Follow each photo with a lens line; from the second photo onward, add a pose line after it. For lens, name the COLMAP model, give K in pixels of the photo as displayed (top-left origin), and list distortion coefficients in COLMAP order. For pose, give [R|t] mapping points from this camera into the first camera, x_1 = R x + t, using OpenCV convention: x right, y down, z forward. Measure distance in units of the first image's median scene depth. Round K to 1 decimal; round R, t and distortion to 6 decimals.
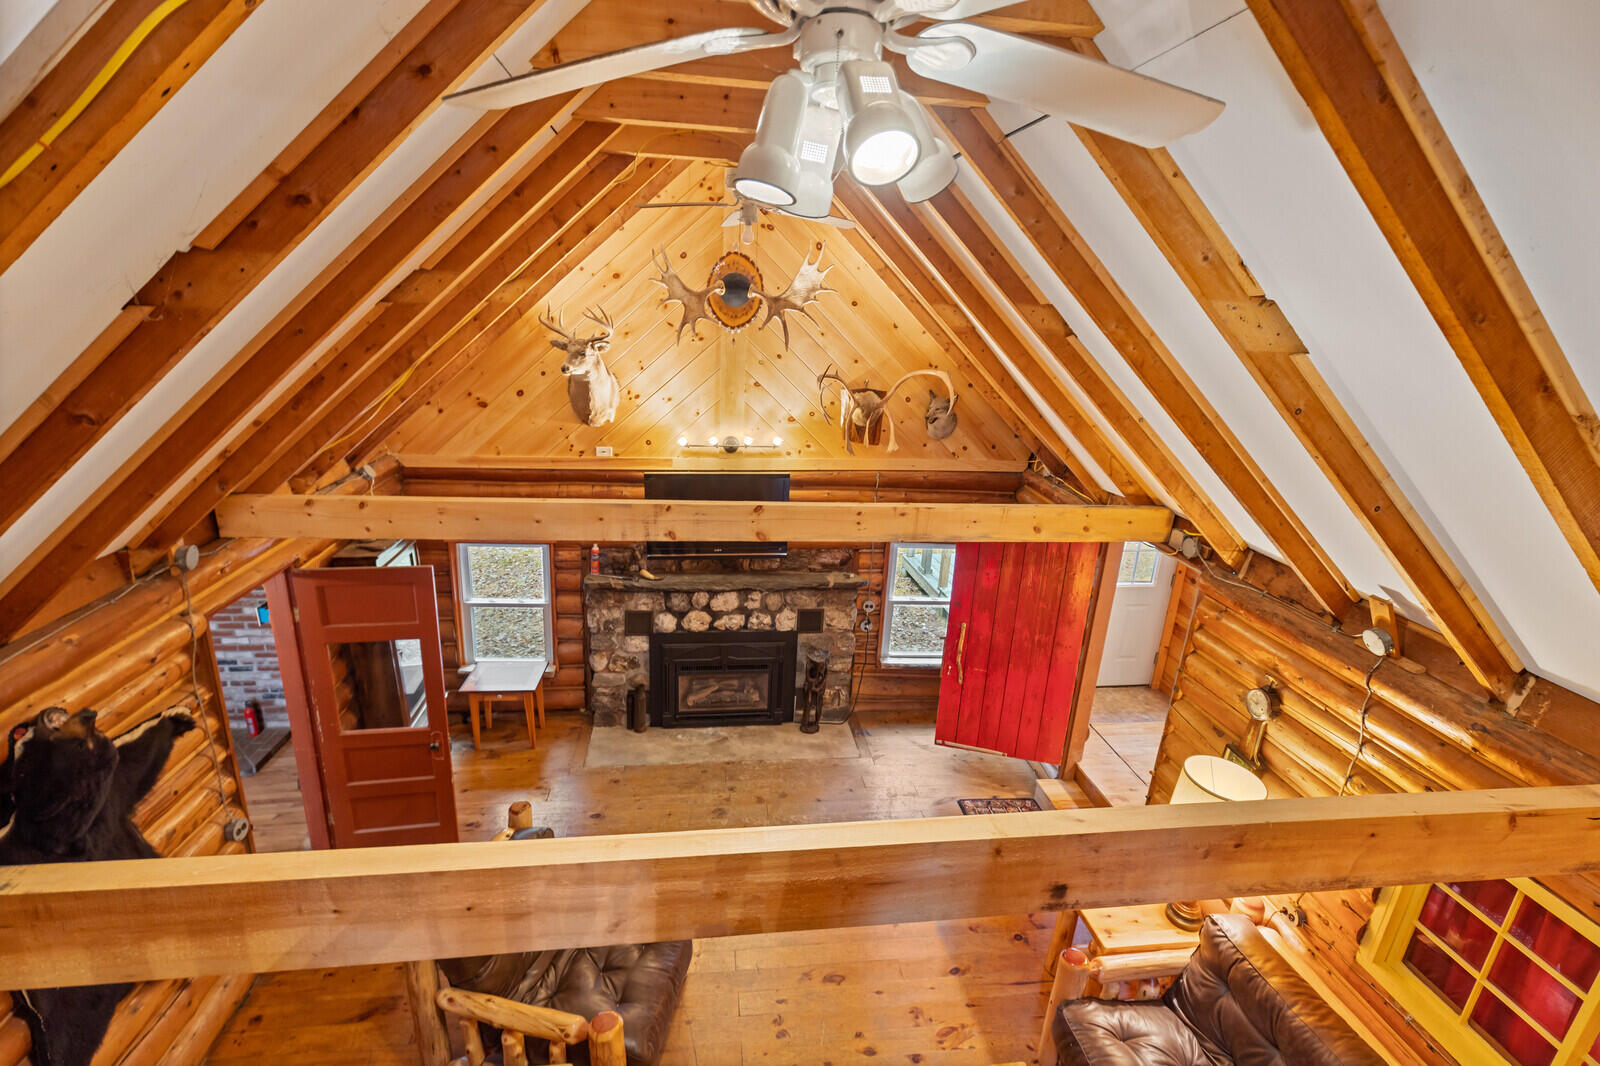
lens RADIAL K [[719.0, 0, 793.9], [0, 719.0, 533.7], [0, 0, 1]] dist [0.000153, -0.000339]
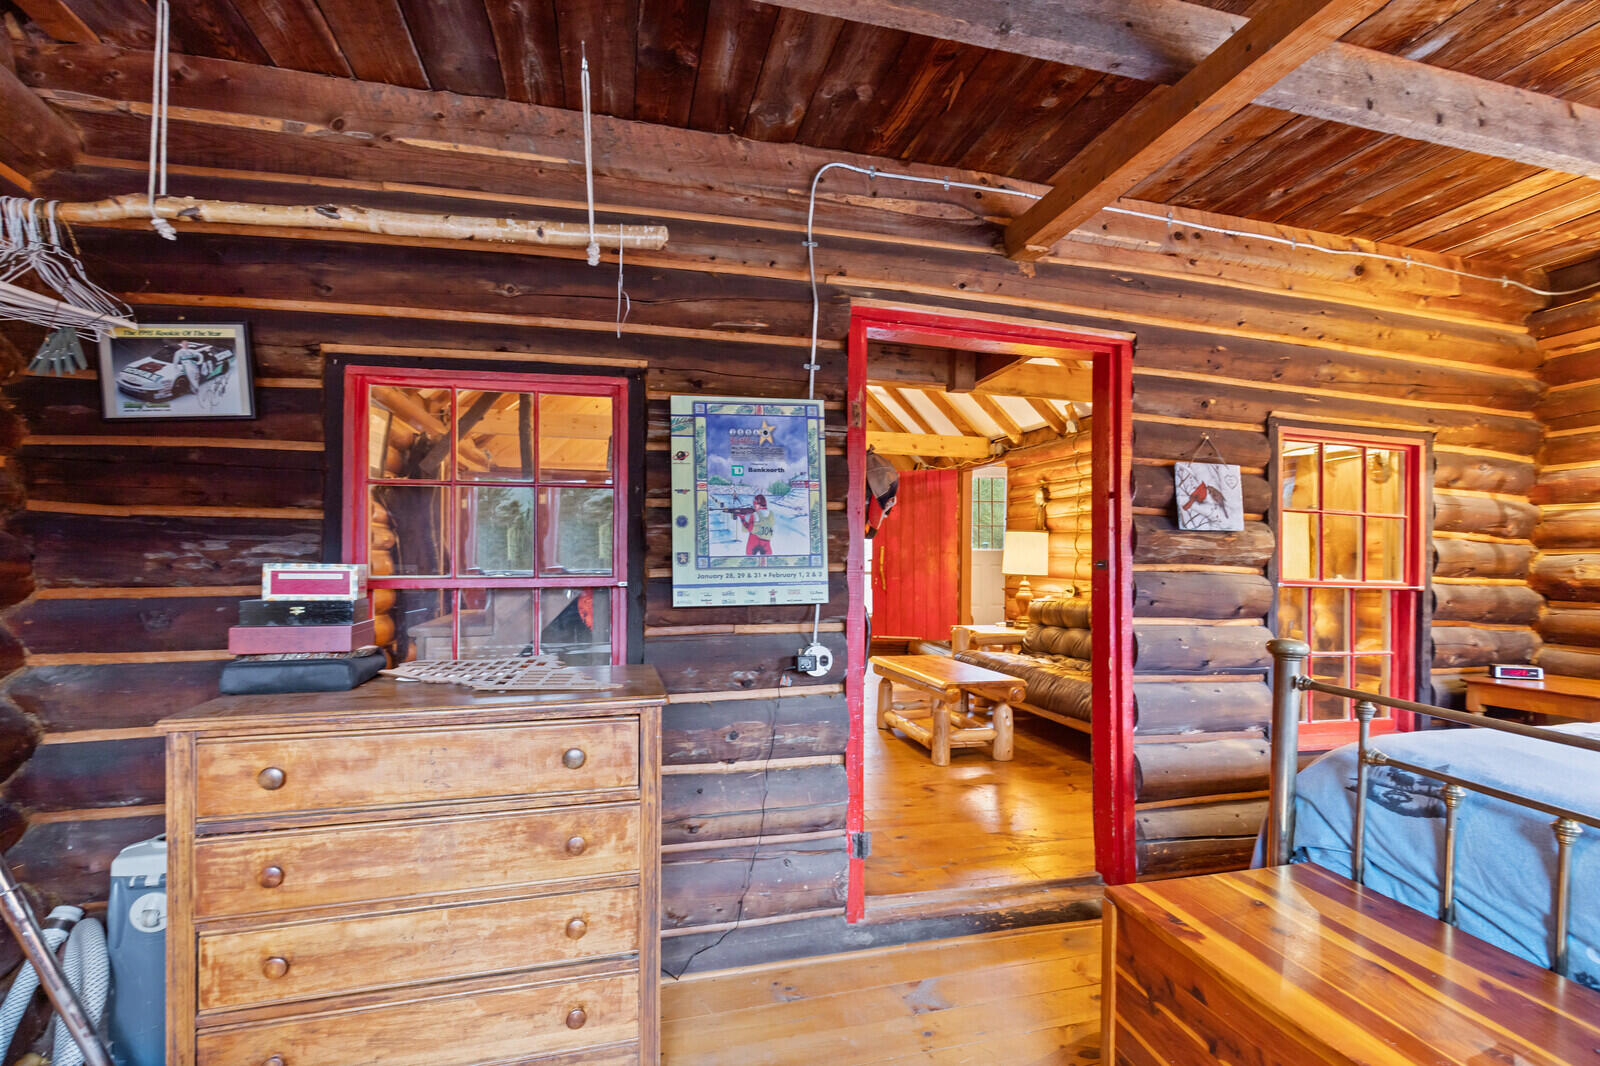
lens RADIAL K [[719.0, 0, 805.6], [0, 719.0, 553.3], [0, 0, 1]] dist [0.000153, -0.000339]
pose [[0.988968, -0.039089, 0.142881, -0.118822], [0.080931, 0.950454, -0.300146, 0.517195], [-0.124069, 0.308398, 0.943132, -0.344944]]
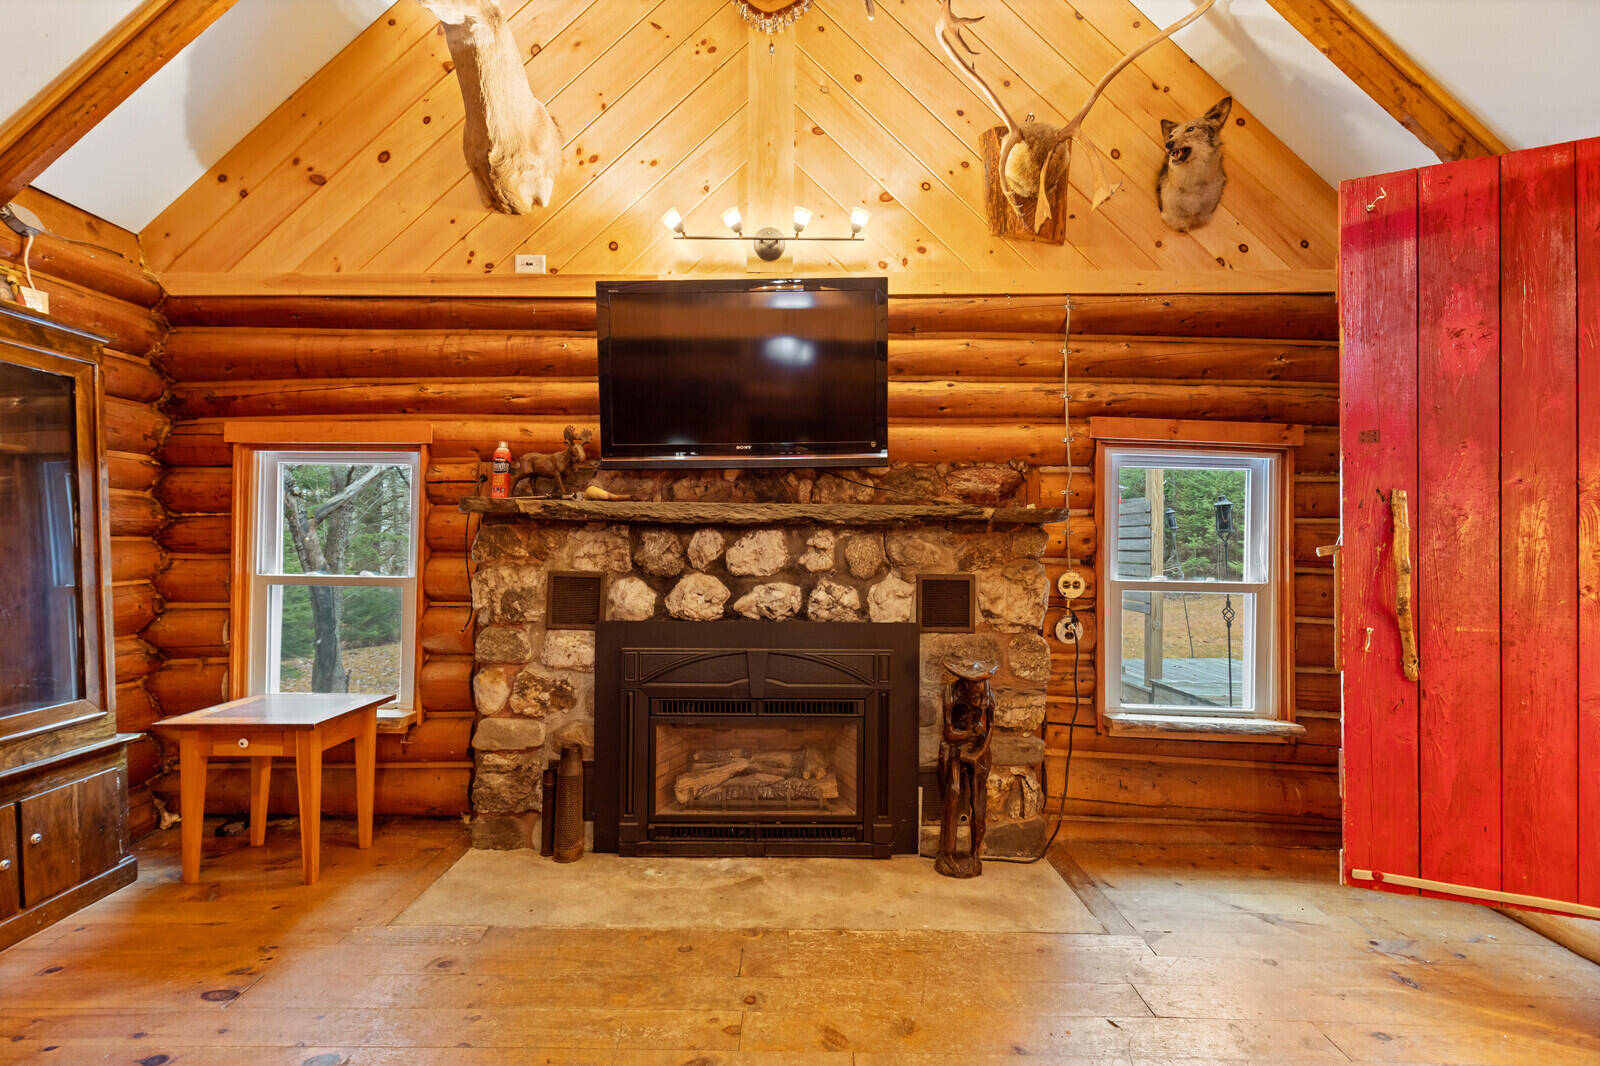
lens RADIAL K [[719.0, 0, 790.6], [0, 719.0, 546.6], [0, 0, 1]] dist [0.000153, -0.000339]
pose [[0.990149, -0.040940, -0.133899, -0.012340], [-0.001195, 0.953792, -0.300464, 0.232774], [0.140013, 0.297665, 0.944347, 0.568320]]
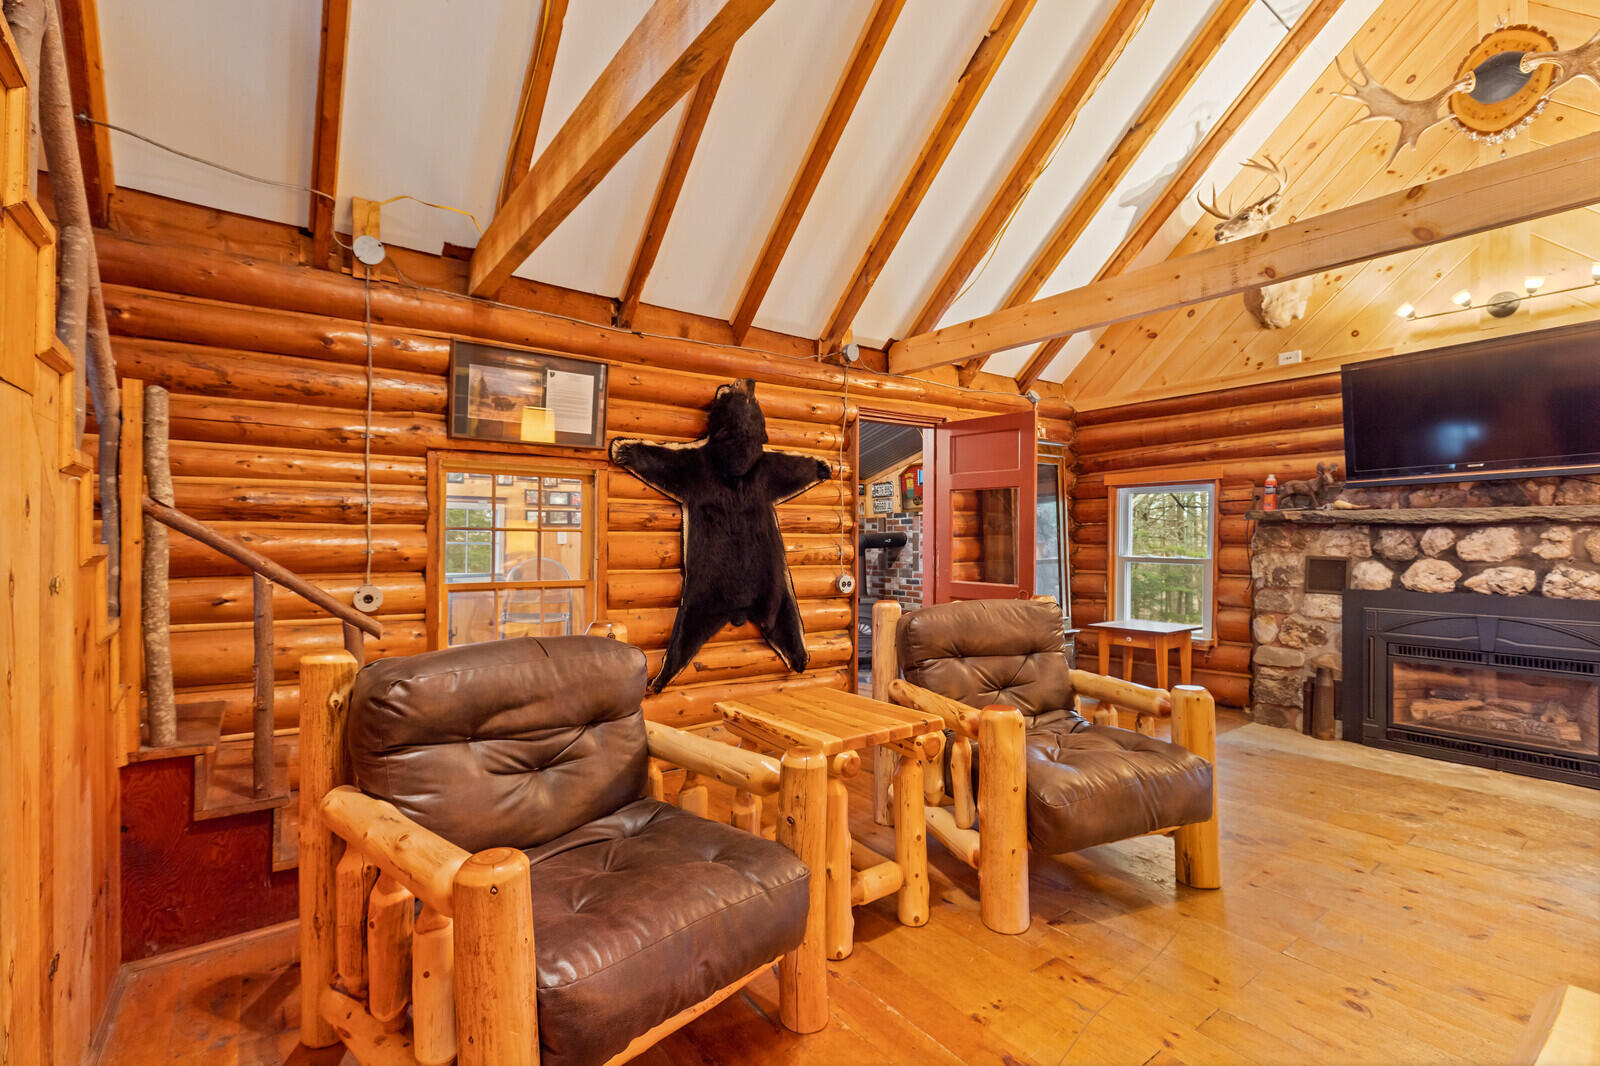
lens RADIAL K [[719.0, 0, 797.7], [0, 719.0, 533.4], [0, 0, 1]] dist [0.000153, -0.000339]
pose [[0.493027, -0.052906, -0.868404, 0.152879], [-0.239341, 0.951388, -0.193845, 0.353647], [0.836445, 0.303416, 0.456397, 0.212866]]
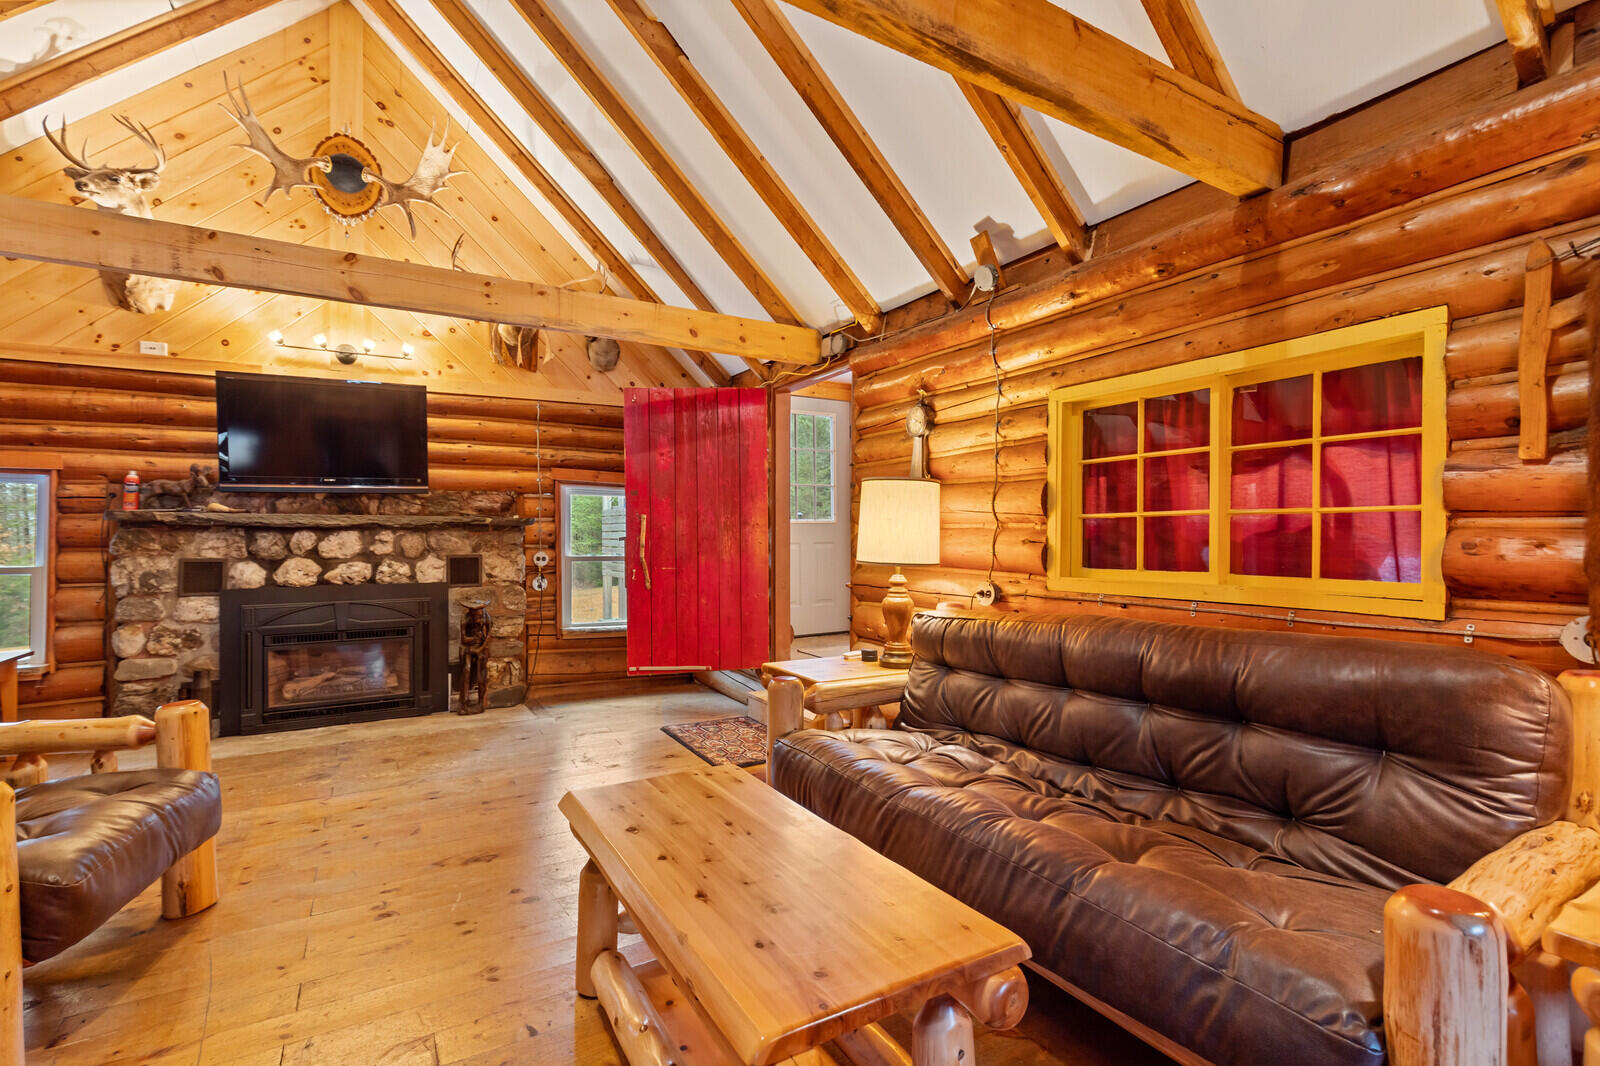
lens RADIAL K [[719.0, 0, 790.9], [0, 719.0, 536.5], [0, 0, 1]] dist [0.000153, -0.000339]
pose [[0.921277, -0.052193, 0.385390, 0.053903], [0.162720, 0.951776, -0.260087, 0.371906], [-0.353230, 0.302323, 0.885341, 0.137438]]
